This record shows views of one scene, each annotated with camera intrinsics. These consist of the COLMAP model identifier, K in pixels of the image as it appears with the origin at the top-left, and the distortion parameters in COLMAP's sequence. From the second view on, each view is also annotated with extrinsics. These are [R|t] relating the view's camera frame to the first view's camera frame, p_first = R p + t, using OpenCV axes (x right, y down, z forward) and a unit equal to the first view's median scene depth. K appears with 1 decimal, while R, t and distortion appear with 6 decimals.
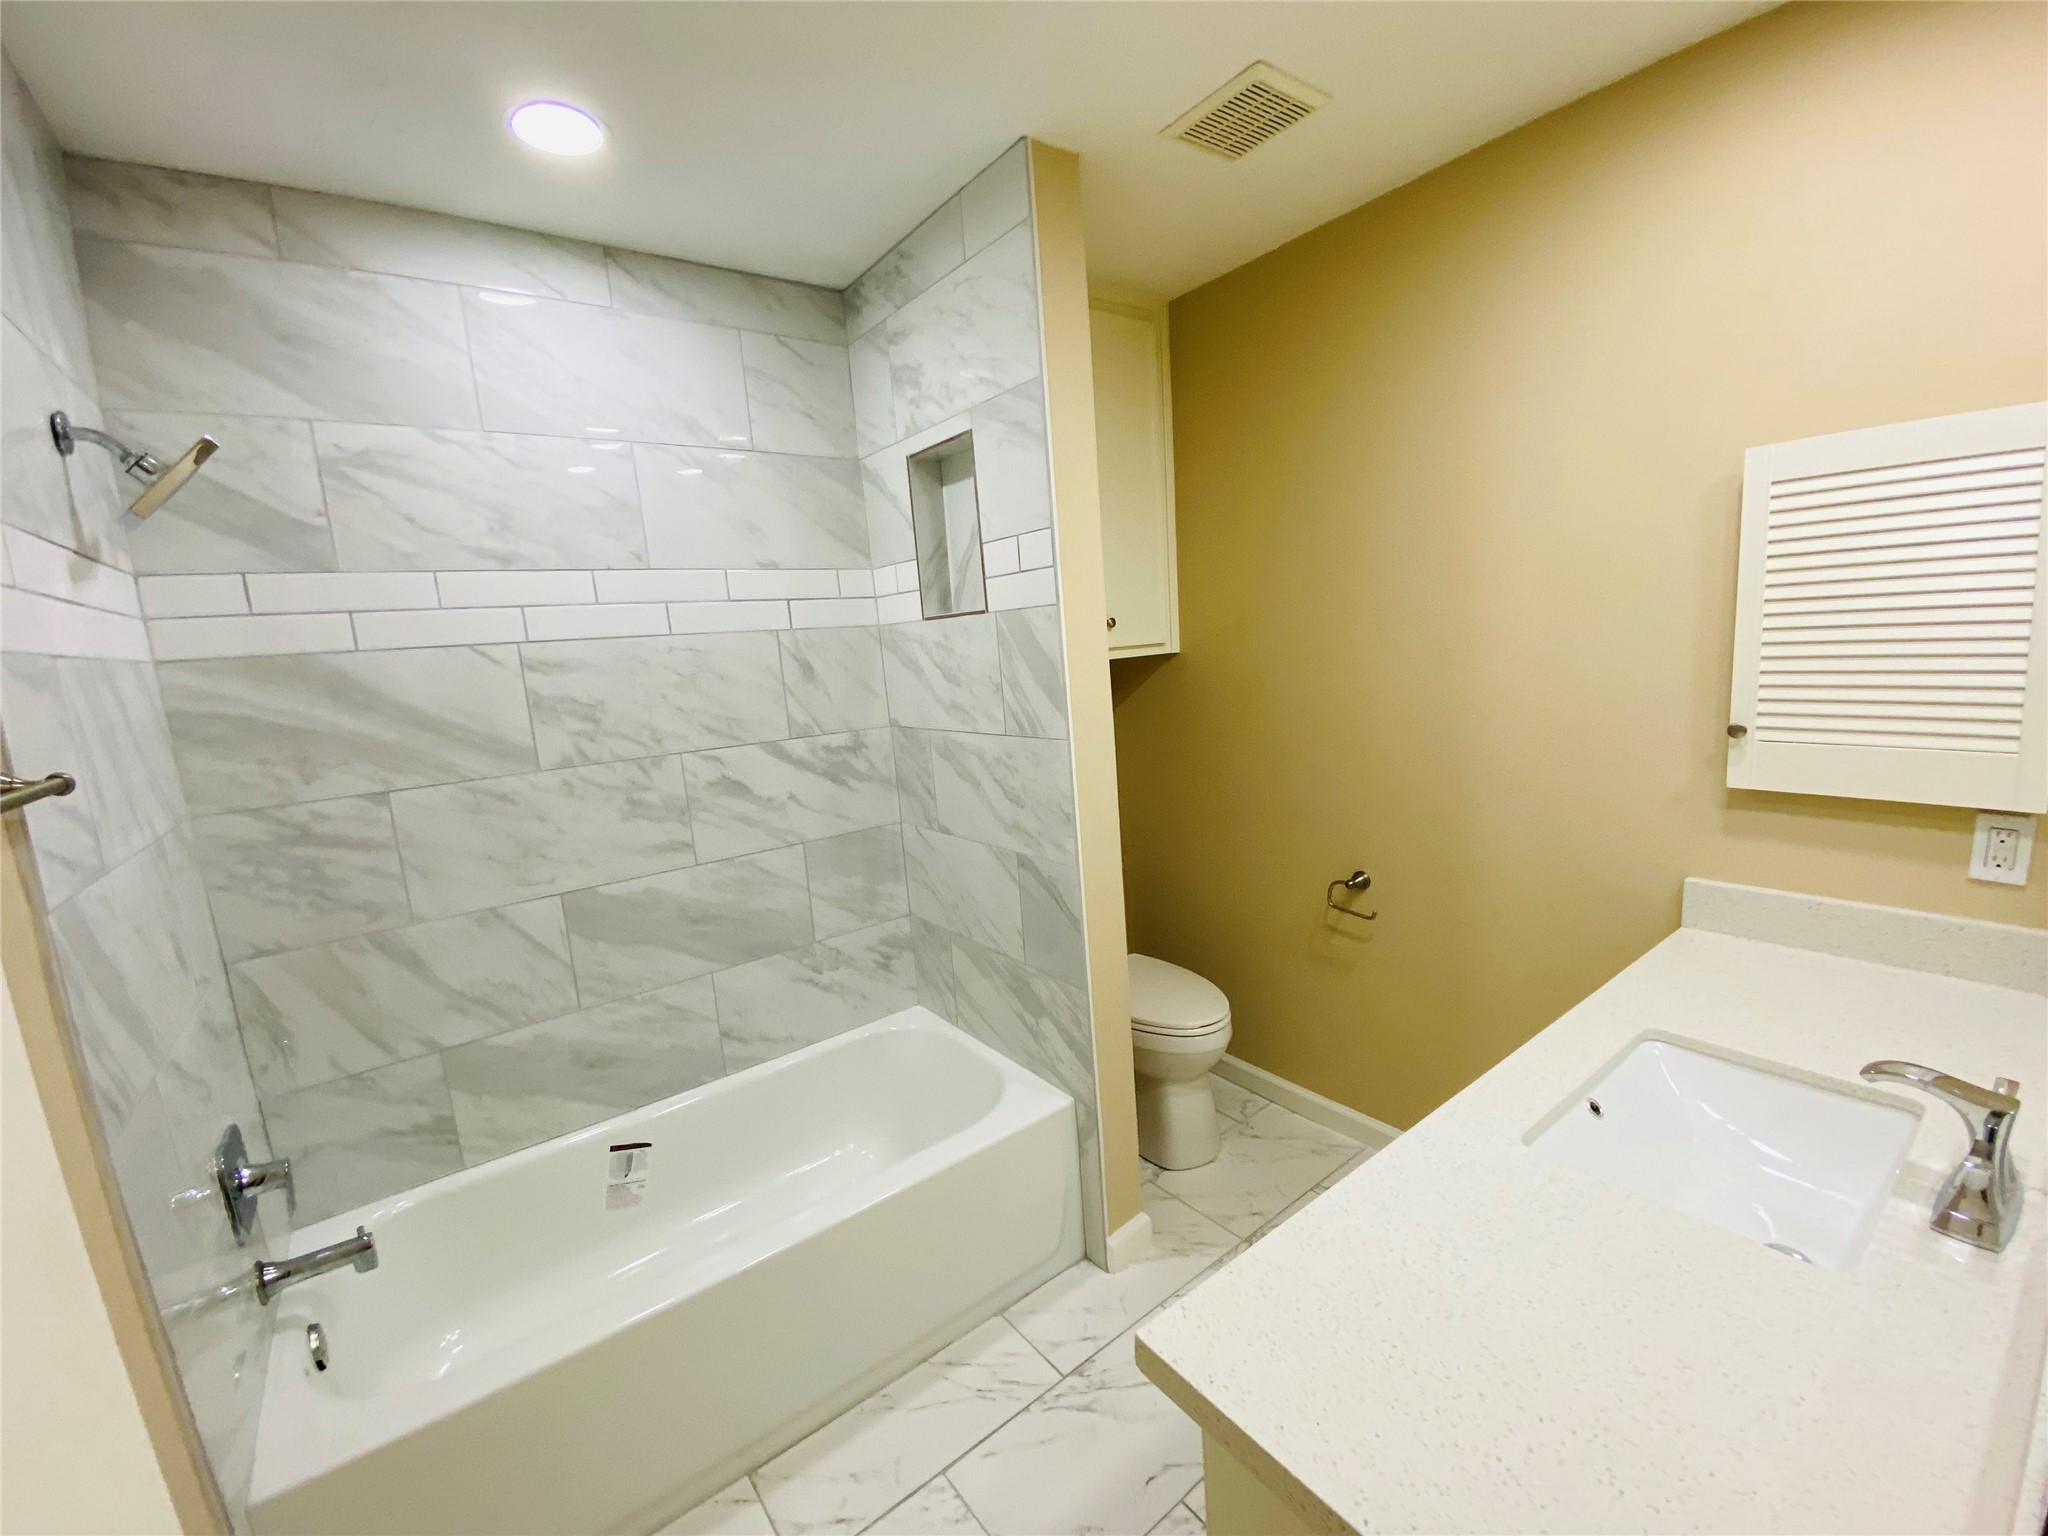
lens RADIAL K [[828.2, 0, 1033.9], [0, 828.2, 775.8], [0, 0, 1]] dist [0.021866, -0.021849]
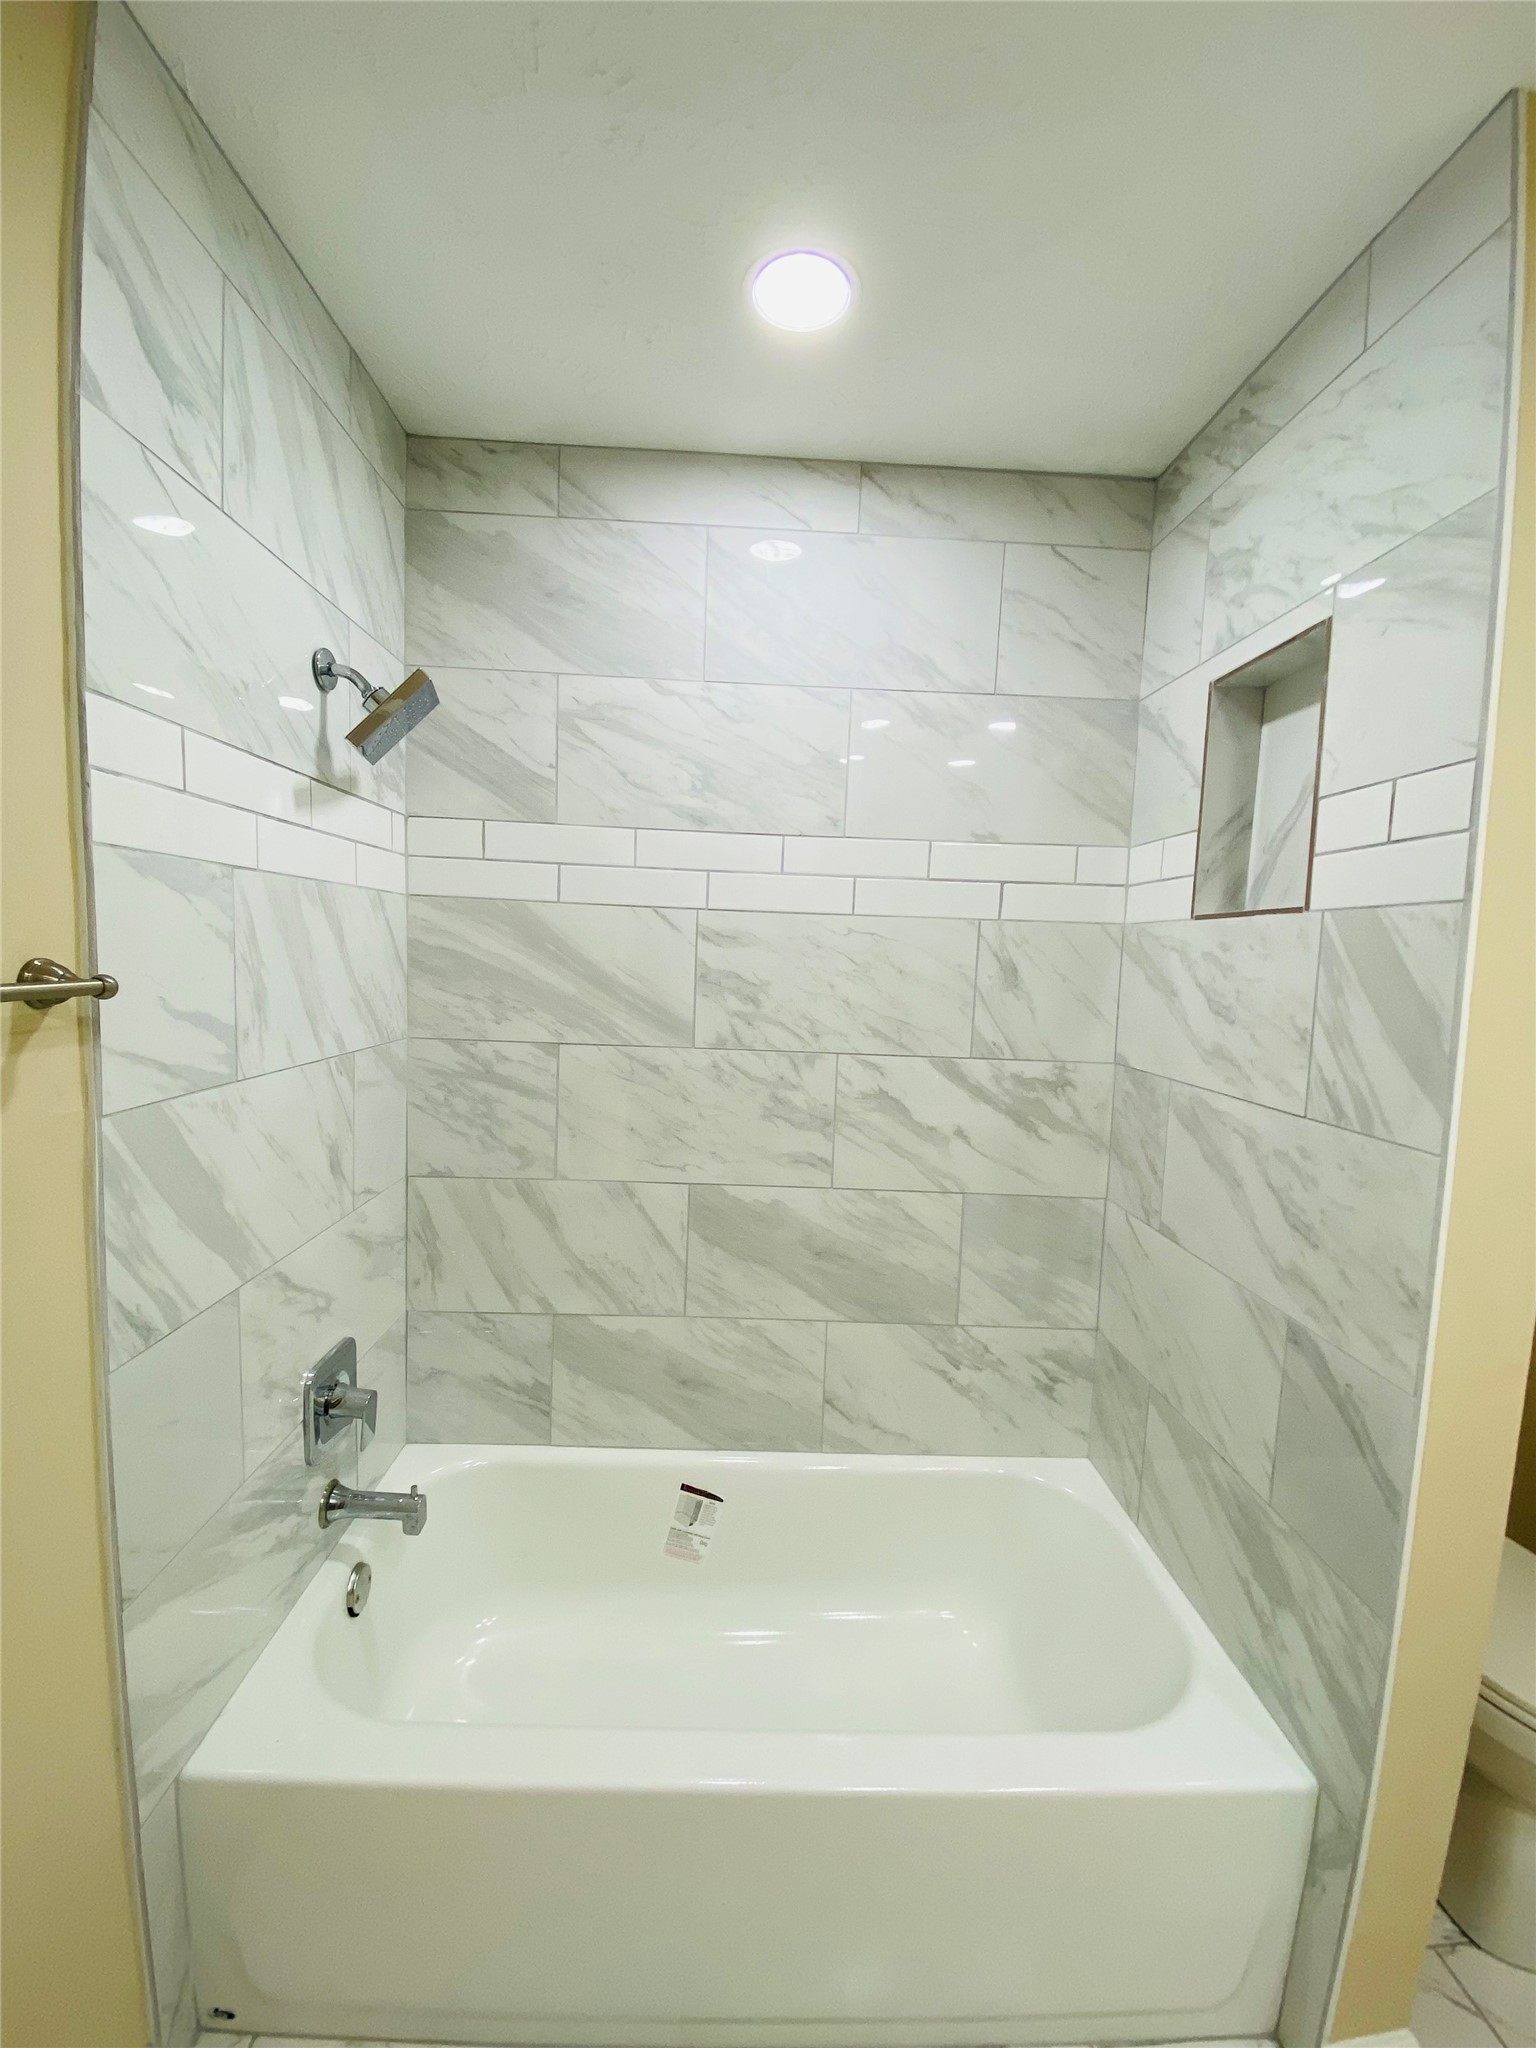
lens RADIAL K [[828.2, 0, 760.5], [0, 828.2, 1030.5], [0, 0, 1]] dist [0.021866, -0.021849]
pose [[0.803056, 0.153523, -0.575789, -0.013068], [-0.188788, 0.982017, -0.001468, -0.036185], [0.565209, 0.109881, 0.817597, 0.288255]]
